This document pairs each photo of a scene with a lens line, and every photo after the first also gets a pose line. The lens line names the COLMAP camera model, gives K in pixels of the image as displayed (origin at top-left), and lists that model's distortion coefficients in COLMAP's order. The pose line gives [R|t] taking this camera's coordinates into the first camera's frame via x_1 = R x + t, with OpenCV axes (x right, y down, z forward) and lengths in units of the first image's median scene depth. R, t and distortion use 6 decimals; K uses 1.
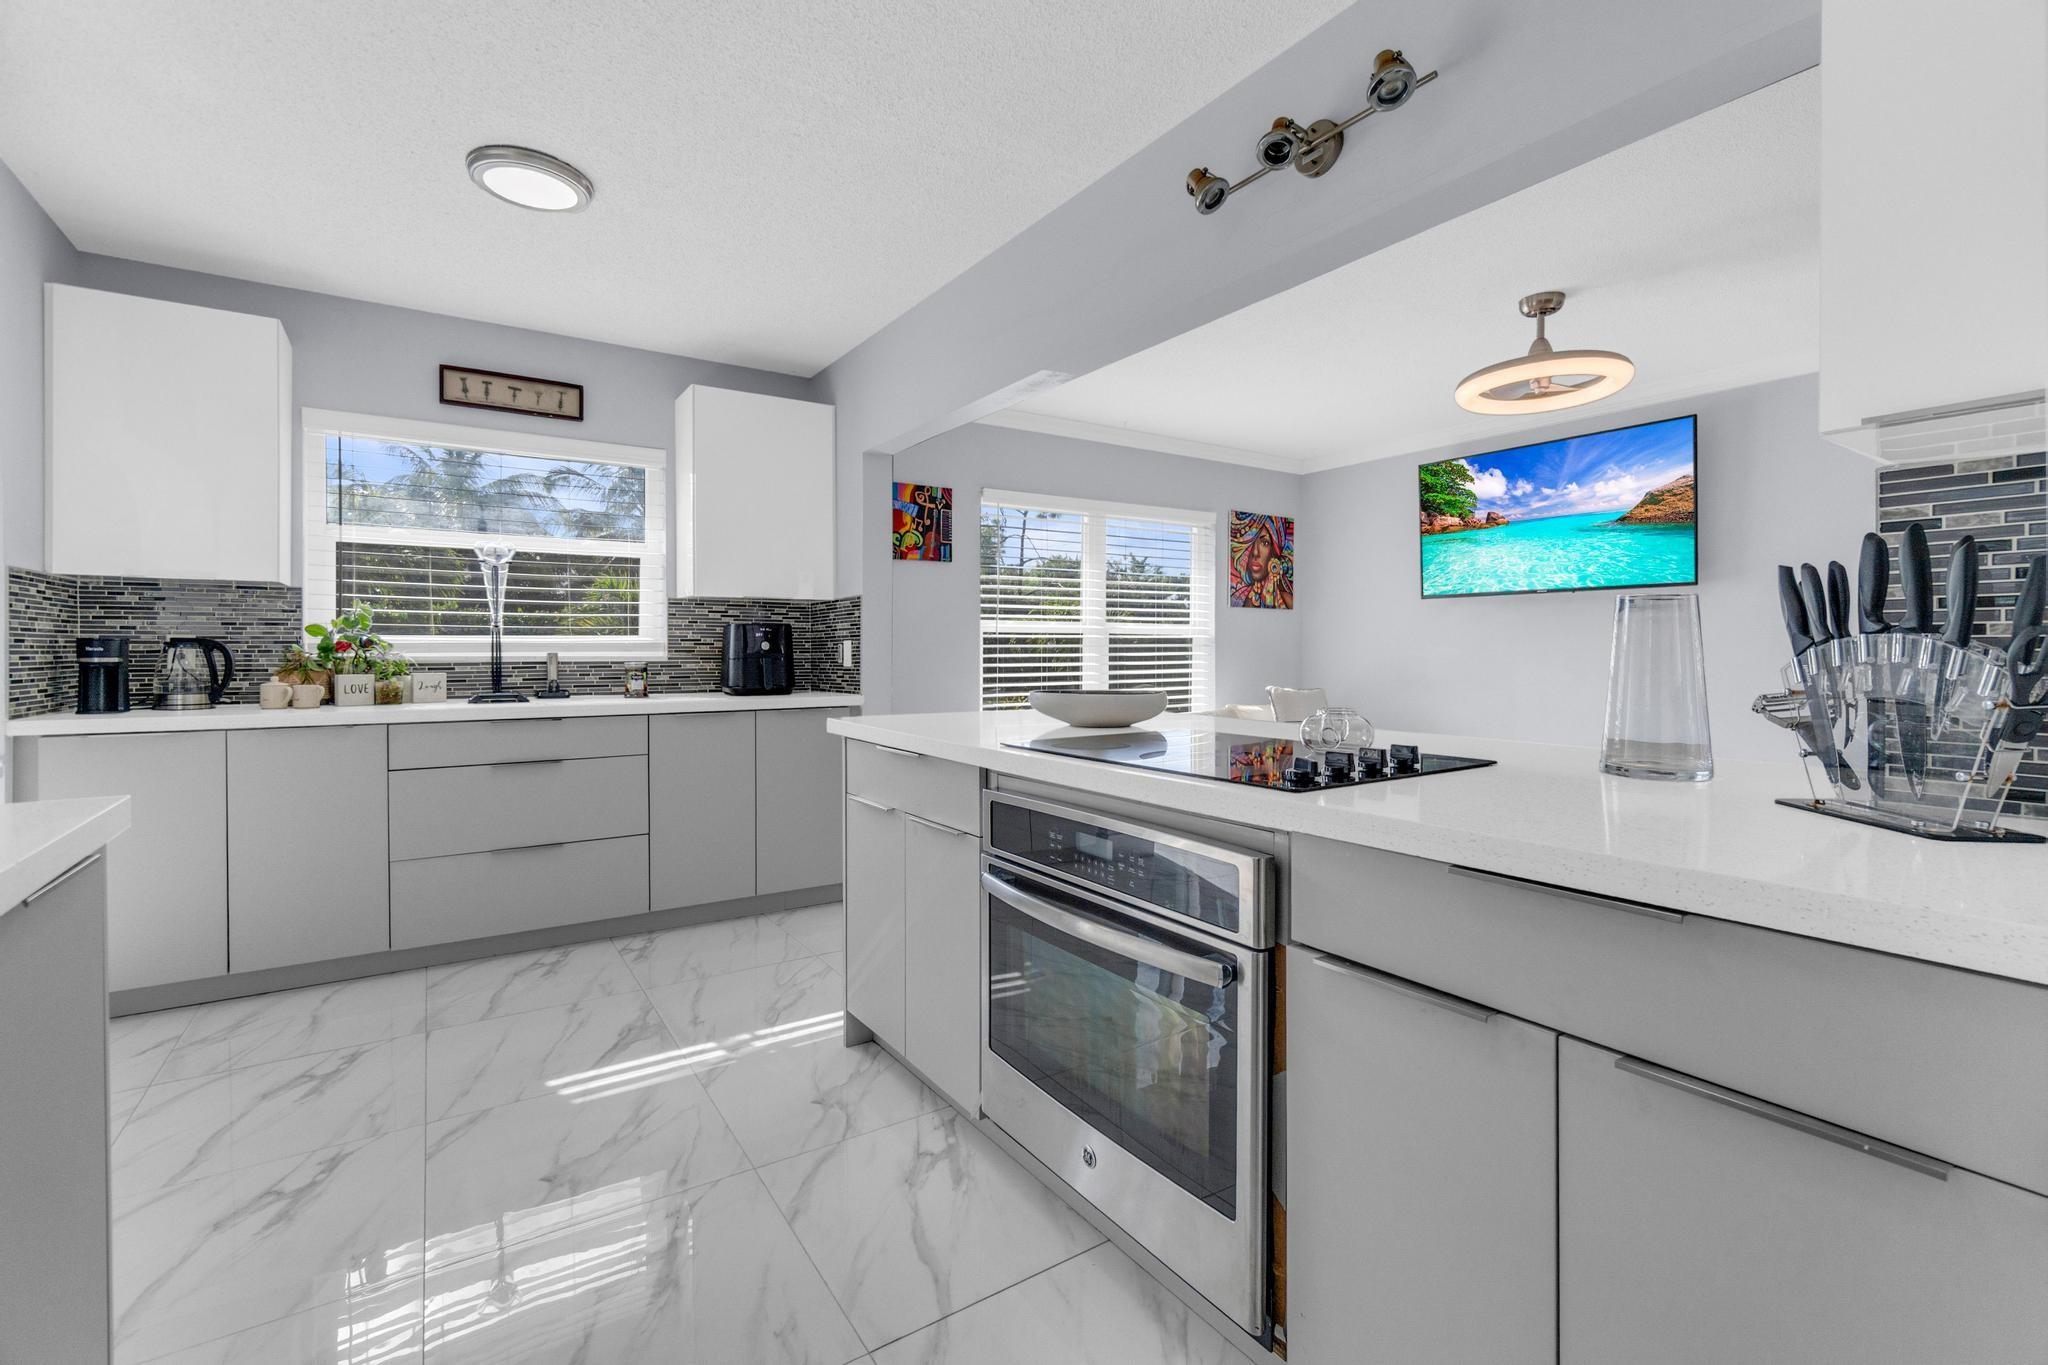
lens RADIAL K [[897.6, 0, 1012.3], [0, 897.6, 656.9], [0, 0, 1]] dist [-0.001809, -0.000092]
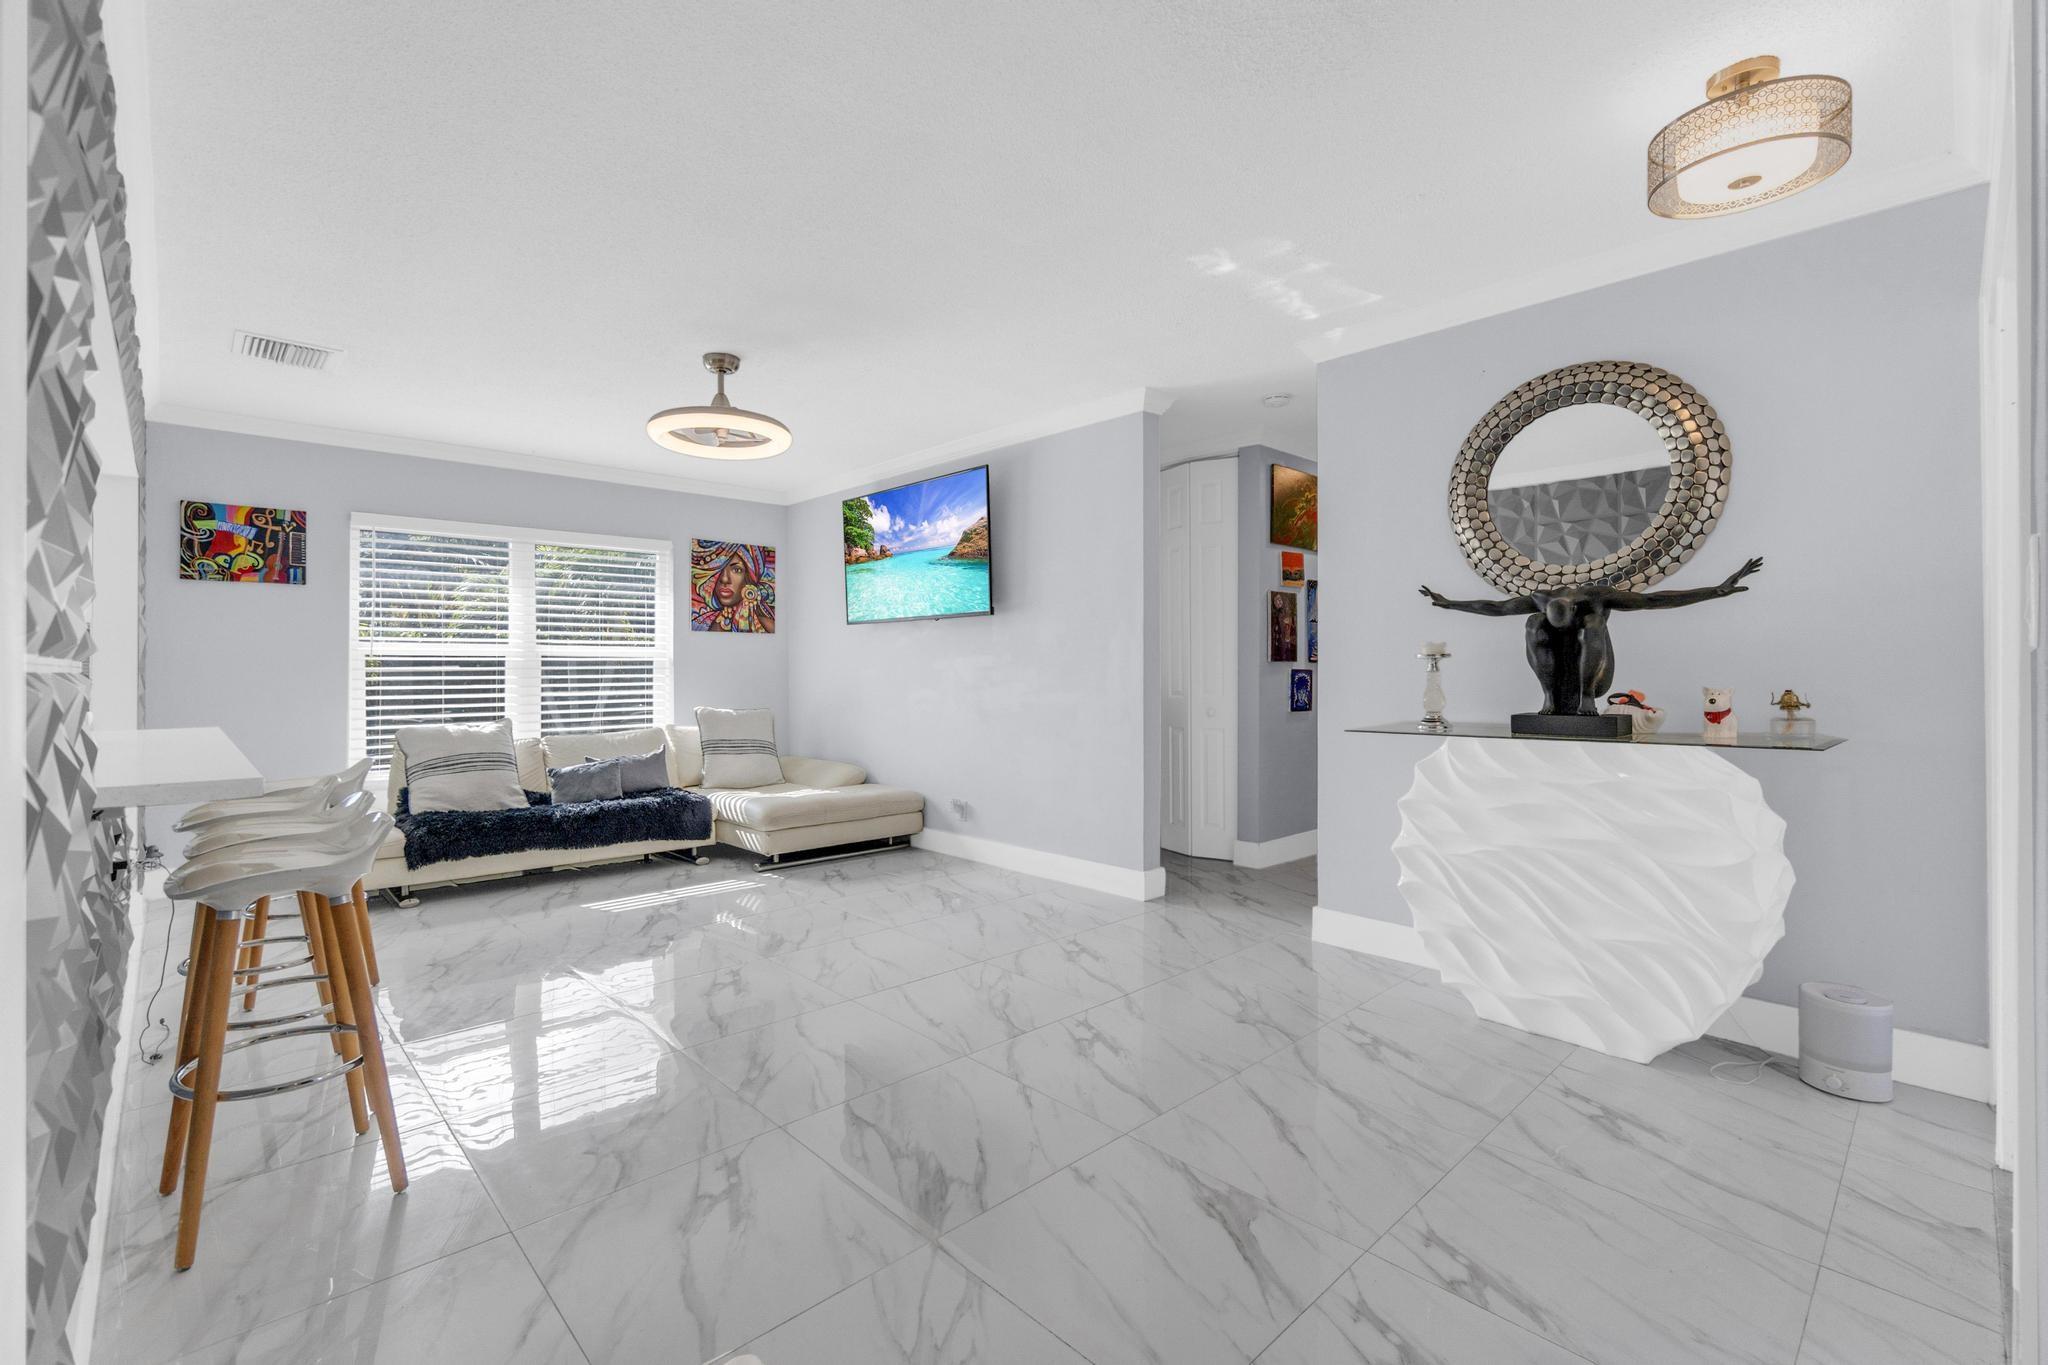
lens RADIAL K [[900.1, 0, 1001.9], [0, 900.1, 661.8], [0, 0, 1]] dist [-0.003394, -0.000100]
pose [[0.987220, -0.000781, 0.159361, 0.639302], [0.003873, 0.999810, -0.019097, 0.001930], [-0.159316, 0.019471, 0.987036, -0.126306]]
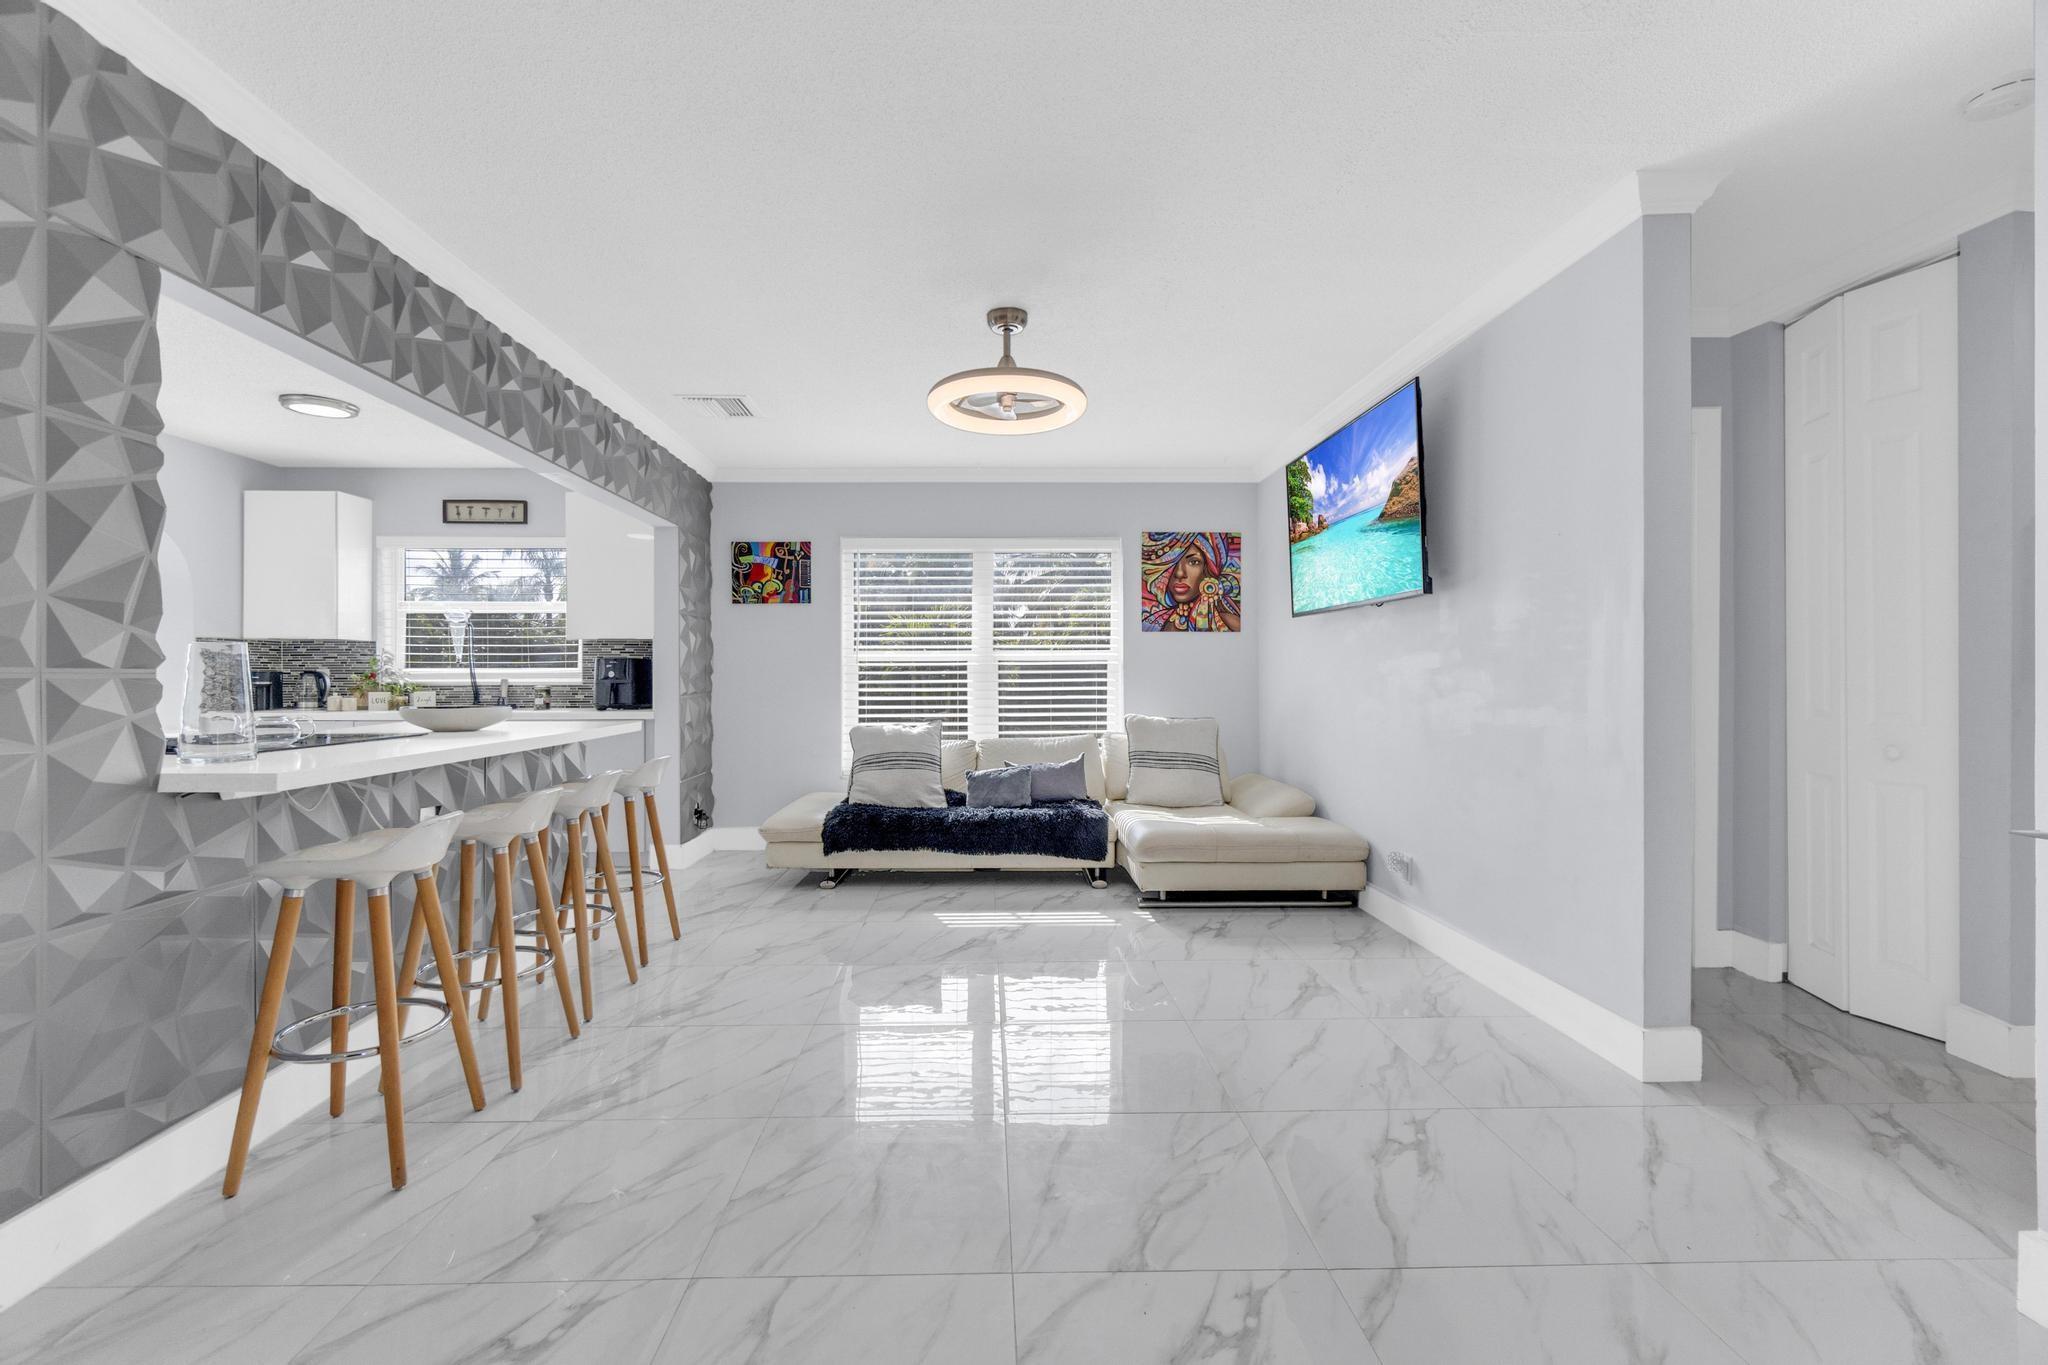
lens RADIAL K [[895.5, 0, 997.2], [0, 895.5, 667.5], [0, 0, 1]] dist [-0.000105, 0.000629]
pose [[0.845932, -0.005366, -0.533263, 0.925614], [-0.002422, 0.999900, -0.013904, -0.004955], [0.533285, 0.013053, 0.845835, 0.150213]]
